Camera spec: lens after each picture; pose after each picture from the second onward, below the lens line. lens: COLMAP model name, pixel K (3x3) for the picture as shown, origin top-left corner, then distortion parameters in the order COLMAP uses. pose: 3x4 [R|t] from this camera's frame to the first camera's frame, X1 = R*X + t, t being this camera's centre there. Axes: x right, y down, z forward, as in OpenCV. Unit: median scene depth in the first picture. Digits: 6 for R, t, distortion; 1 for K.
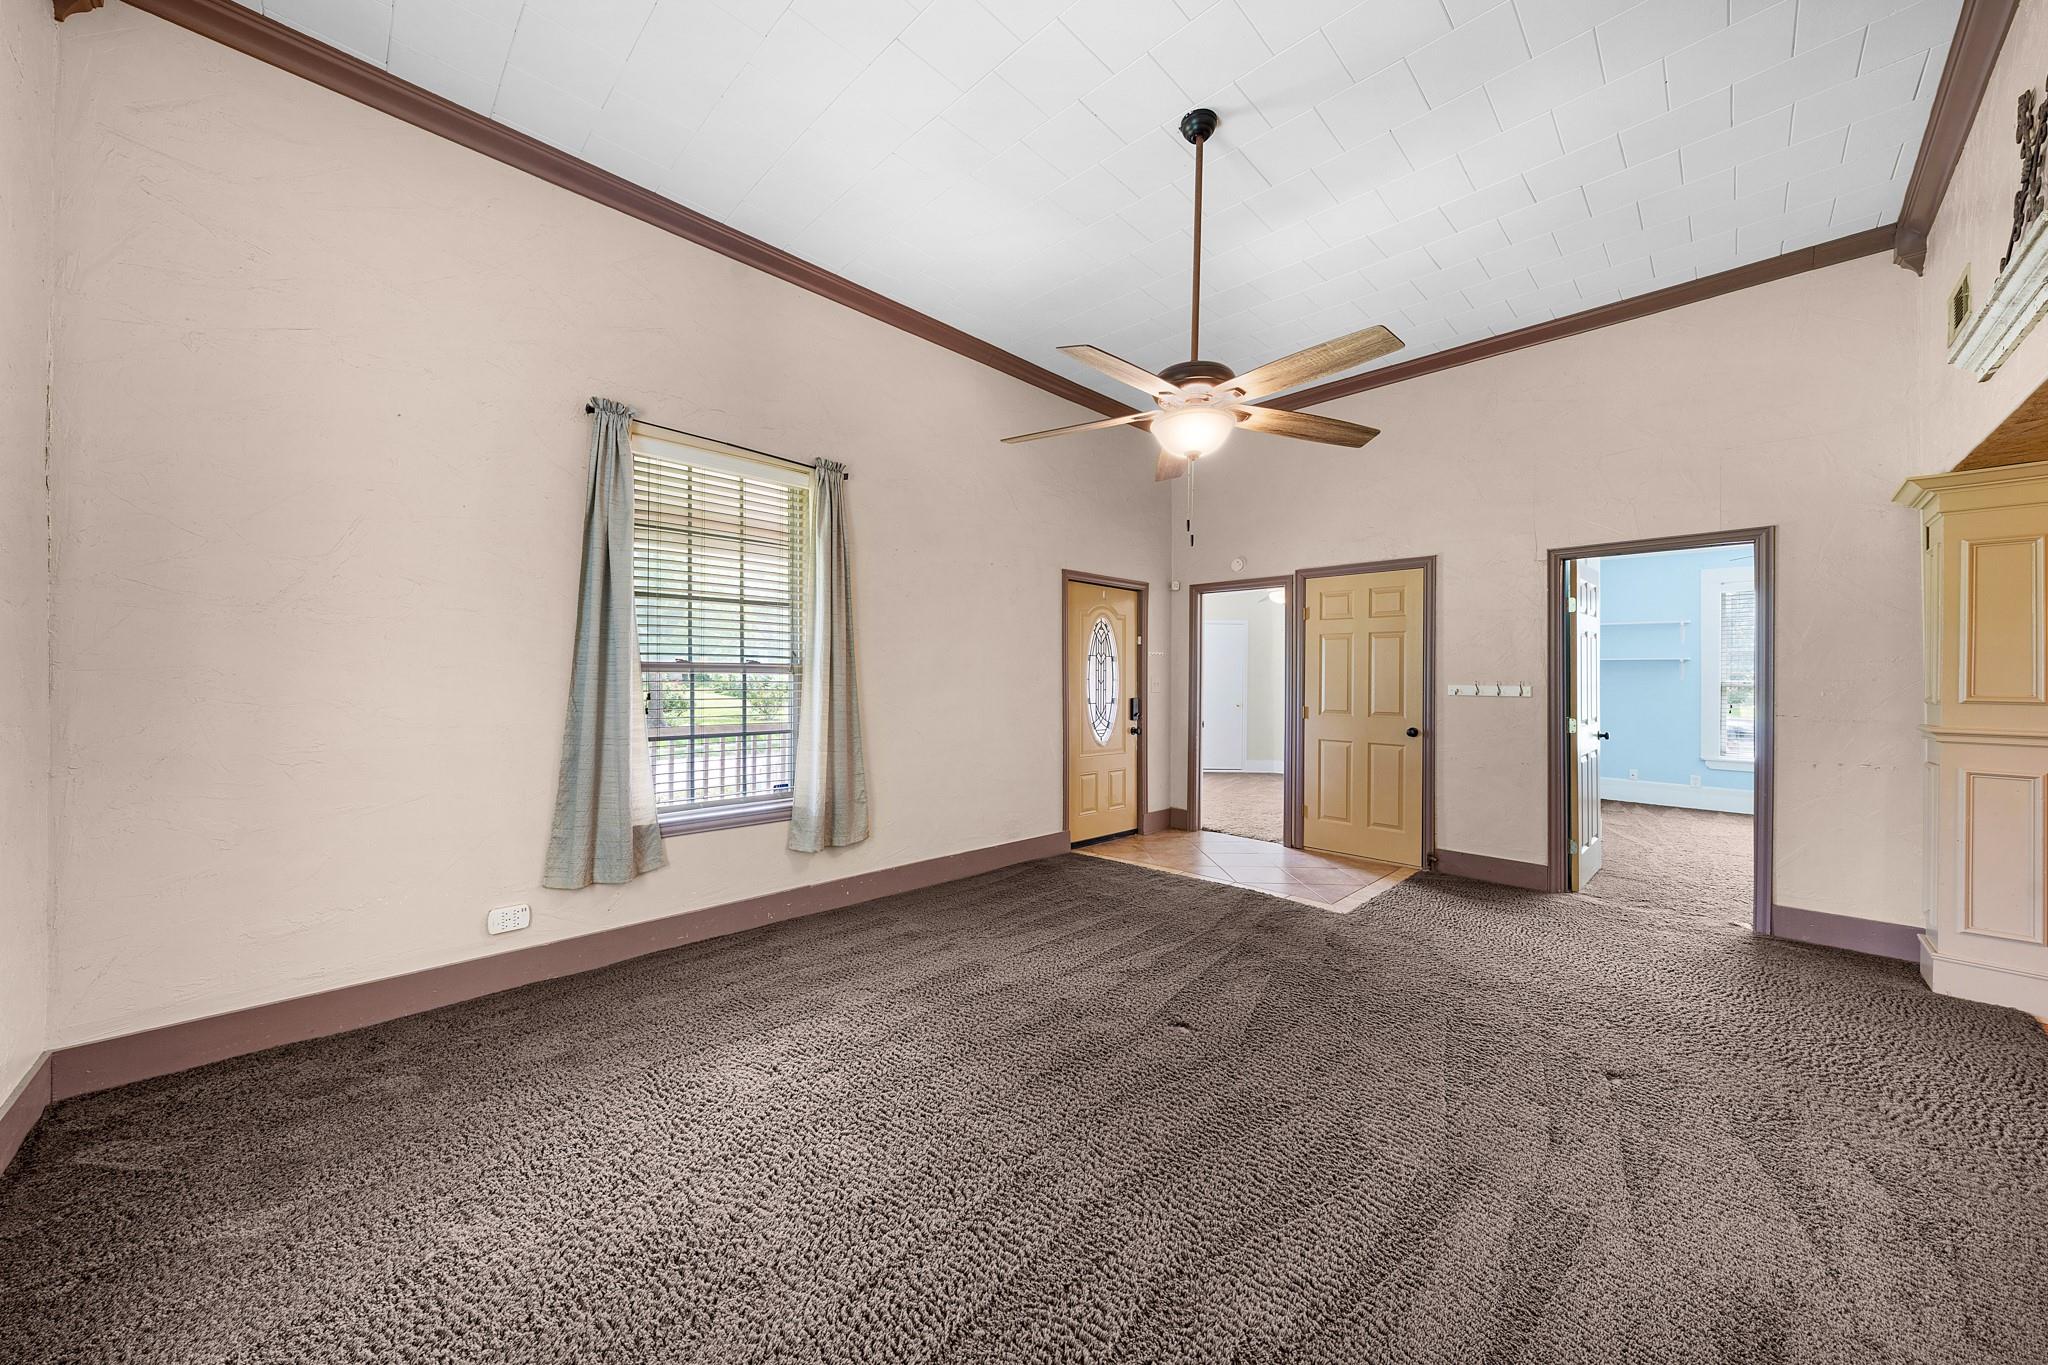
lens RADIAL K [[715.2, 0, 1023.6], [0, 715.2, 677.1], [0, 0, 1]] dist [0.002866, -0.000075]
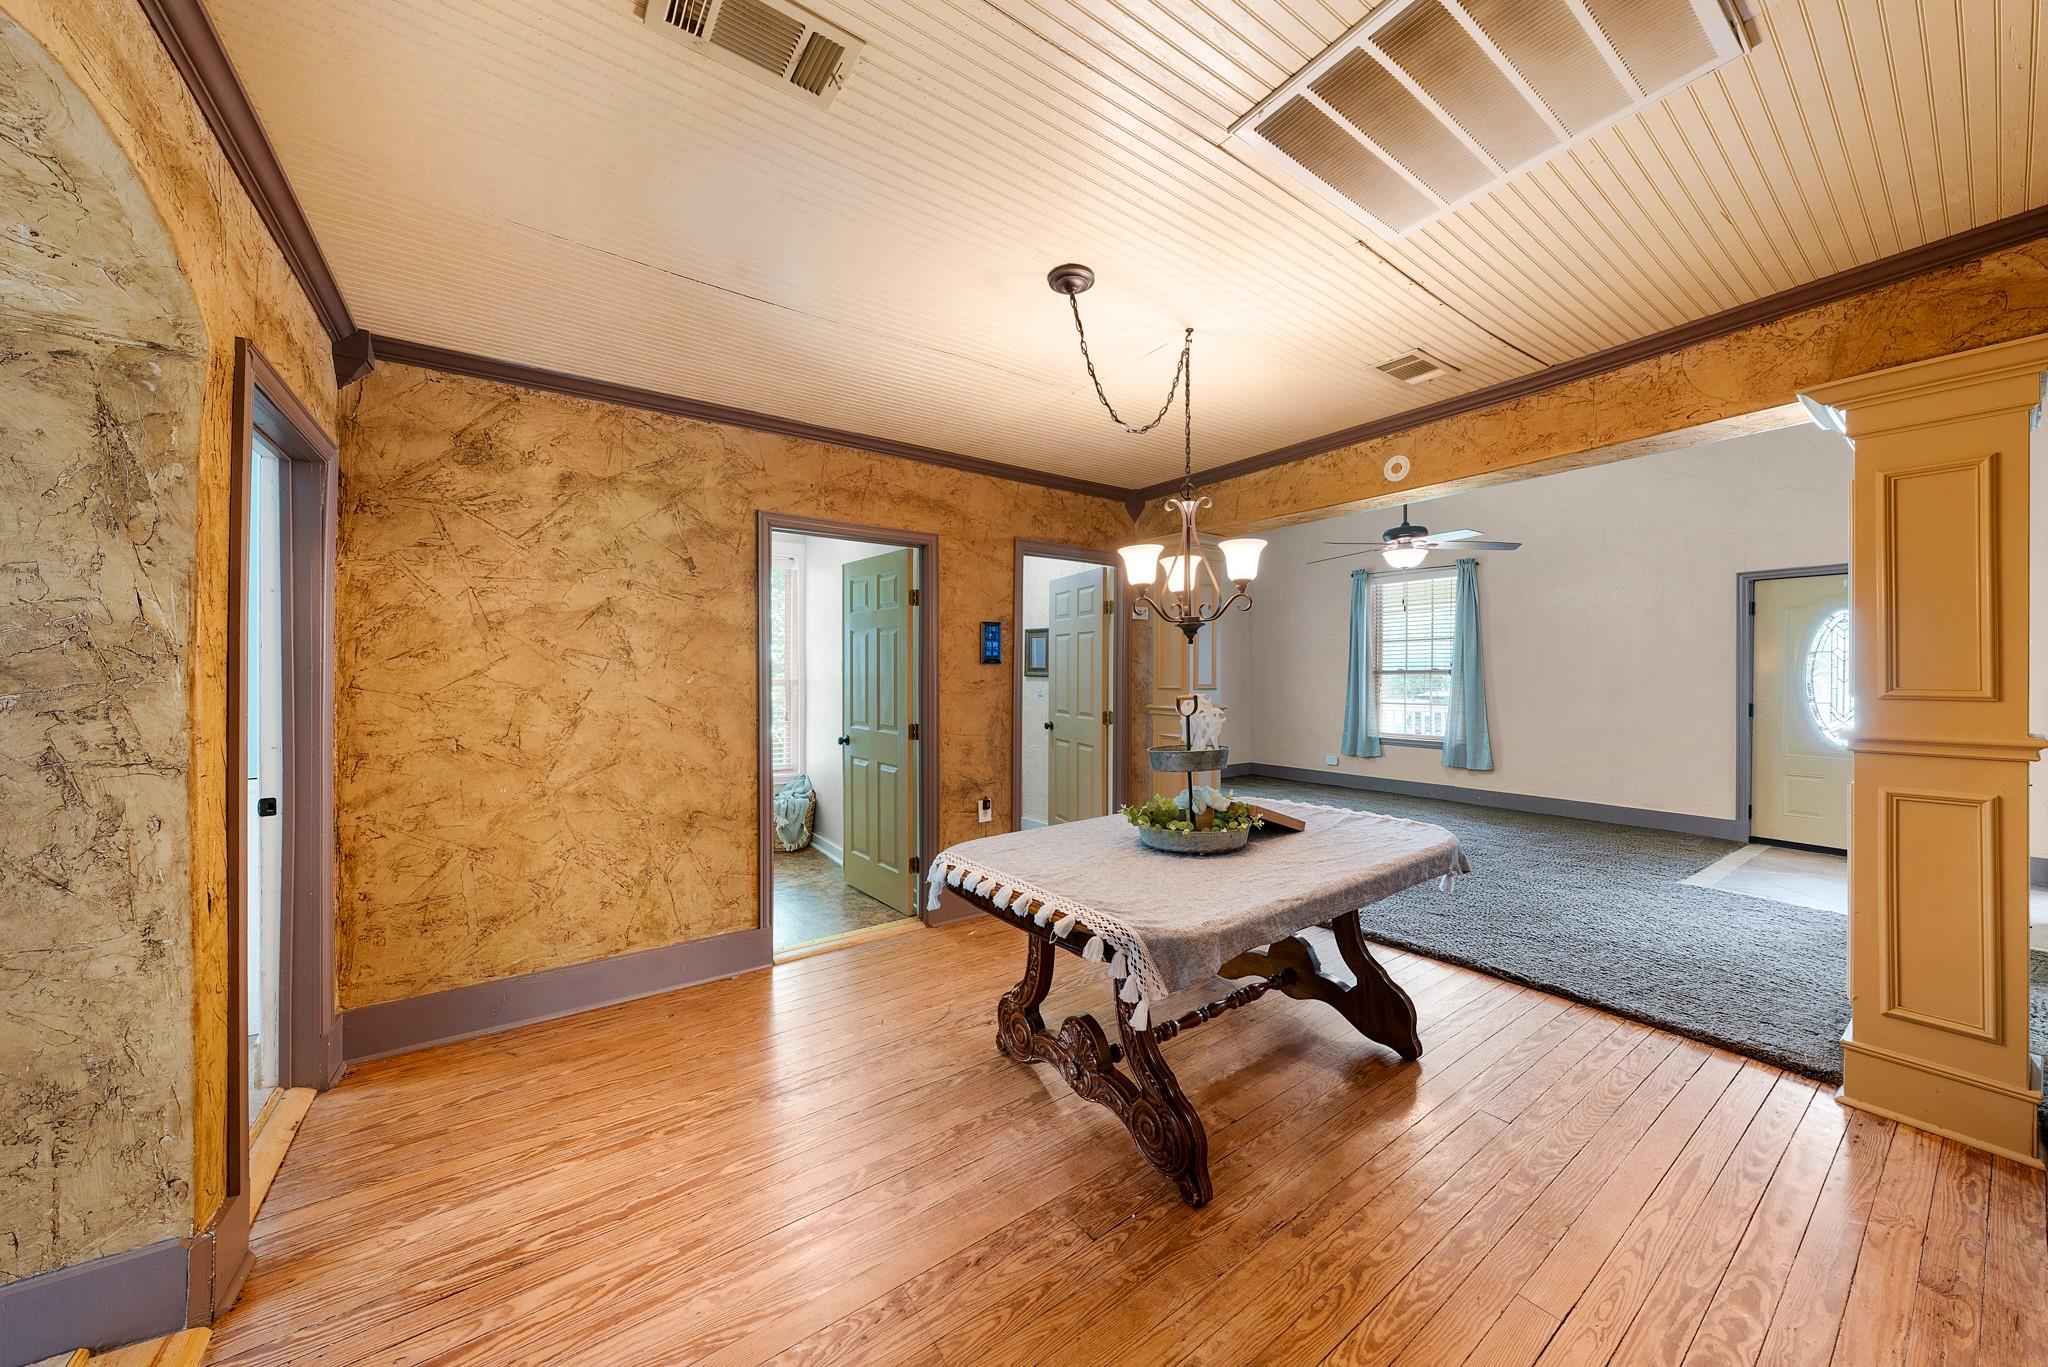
lens RADIAL K [[703.5, 0, 1024.7], [0, 703.5, 677.9], [0, 0, 1]] dist [-0.002116, -0.000136]
pose [[-0.182582, -0.006748, -0.983167, 1.469467], [-0.005226, 0.999969, -0.005893, 0.017763], [0.983177, 0.004062, -0.182611, 0.190161]]
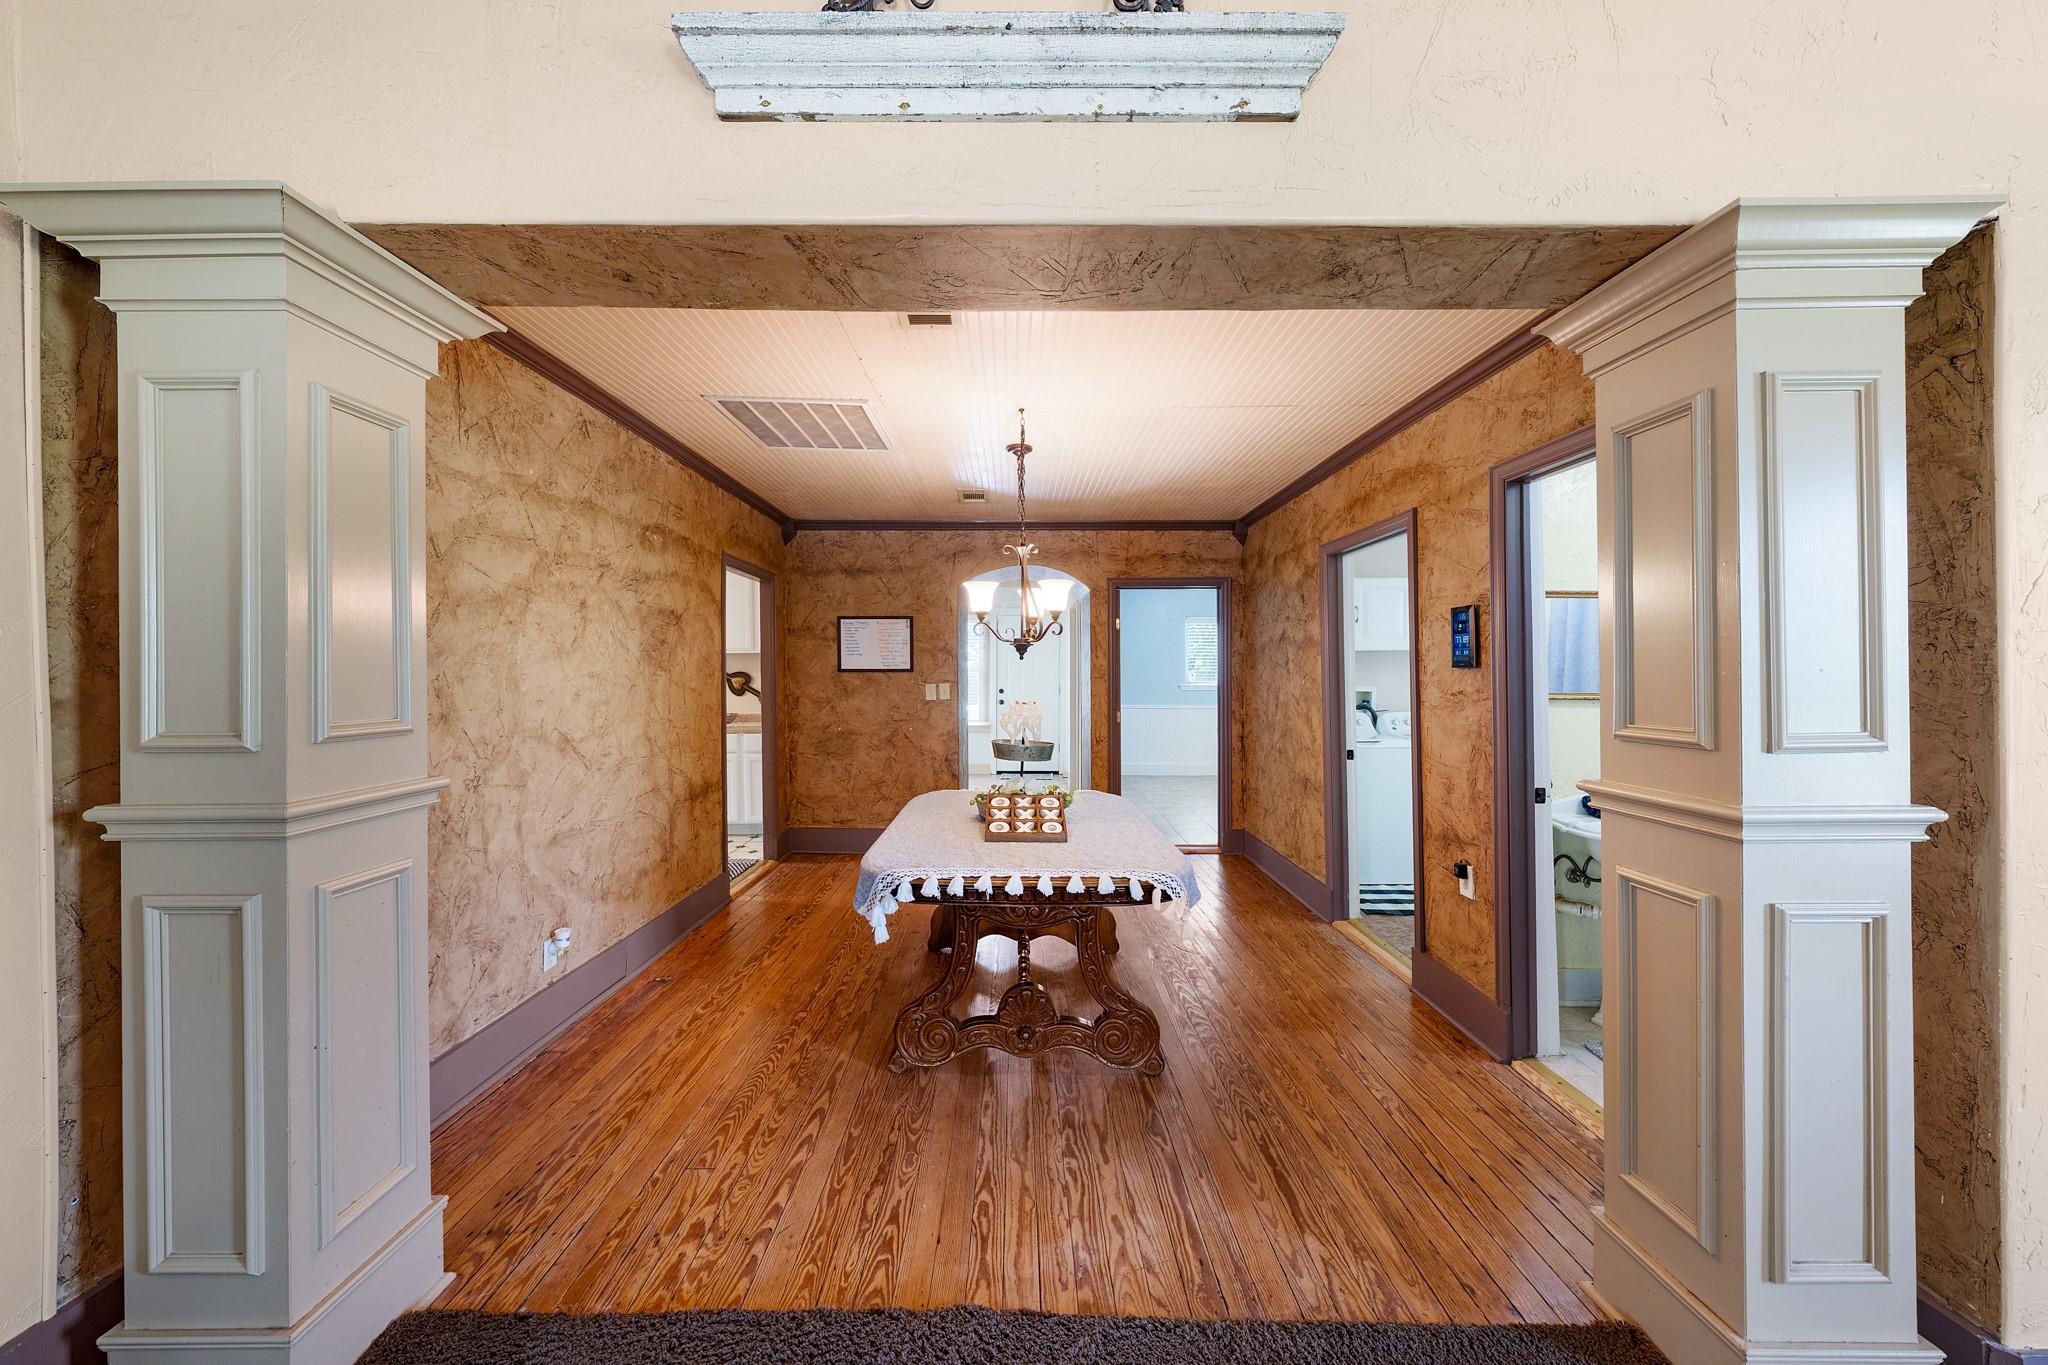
lens RADIAL K [[703.5, 0, 1013.5], [0, 703.5, 670.9], [0, 0, 1]] dist [-0.002116, -0.000136]
pose [[-0.701643, -0.009123, 0.712470, 0.431982], [-0.001181, 0.999932, 0.011642, -0.009123], [-0.712528, 0.007327, -0.701606, 0.696089]]
